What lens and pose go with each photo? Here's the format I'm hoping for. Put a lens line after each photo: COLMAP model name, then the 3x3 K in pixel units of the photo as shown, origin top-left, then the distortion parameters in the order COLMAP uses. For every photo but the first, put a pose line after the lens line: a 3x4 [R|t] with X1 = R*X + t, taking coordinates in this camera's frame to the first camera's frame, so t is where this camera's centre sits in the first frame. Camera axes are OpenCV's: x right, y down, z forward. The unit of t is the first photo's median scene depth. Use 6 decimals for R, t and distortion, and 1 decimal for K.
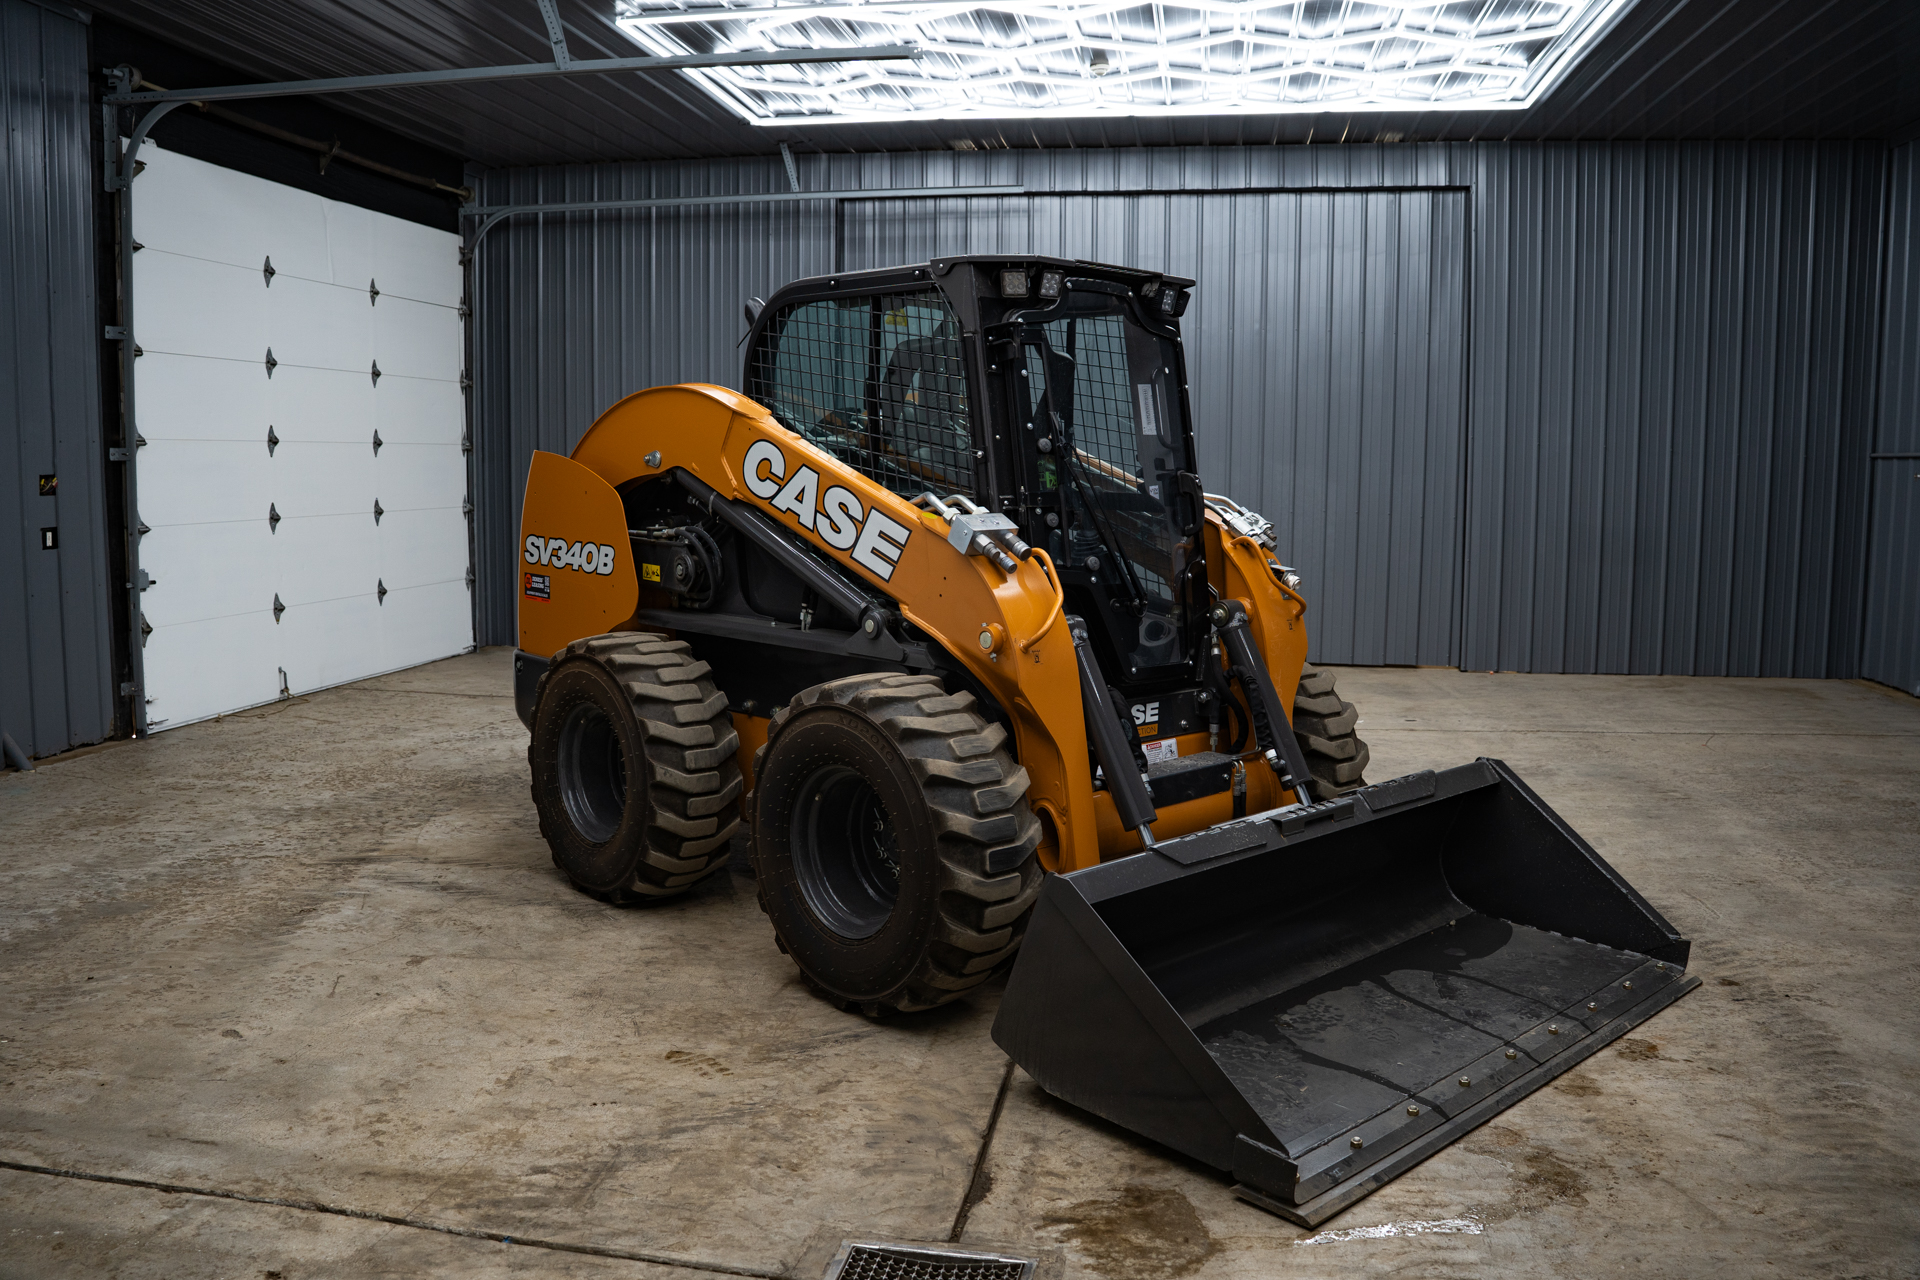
lens RADIAL K [[1558.9, 0, 960.0], [0, 1558.9, 640.0], [0, 0, 1]] dist [-0.206913, 0.182324]
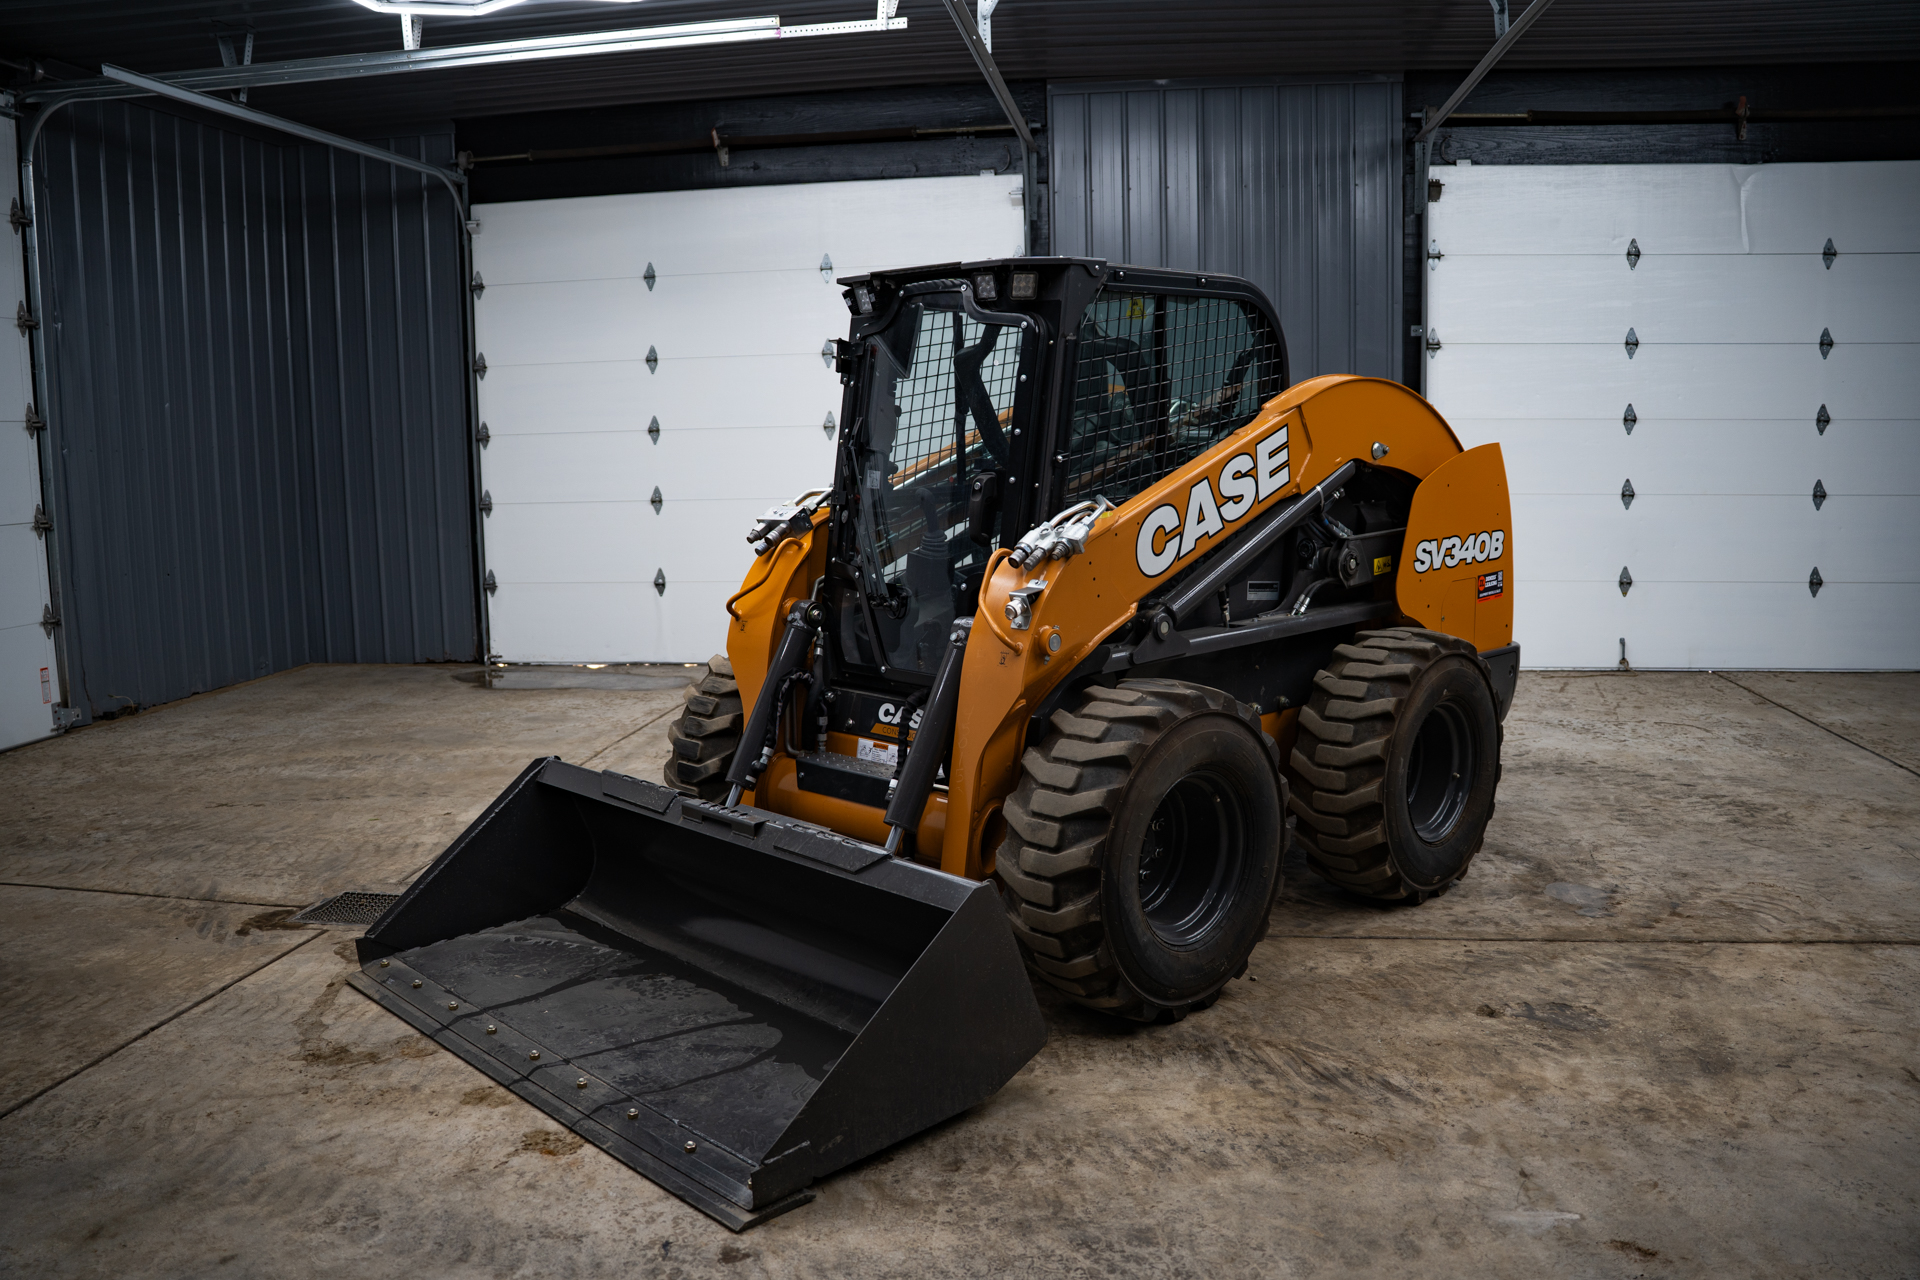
lens RADIAL K [[1558.9, 0, 960.0], [0, 1558.9, 640.0], [0, 0, 1]] dist [-0.206913, 0.182324]
pose [[-0.000884, 0.128831, -0.991666, 0.853021], [-0.098975, 0.986786, 0.128285, -0.101614], [0.995090, 0.098263, 0.011879, 0.790635]]
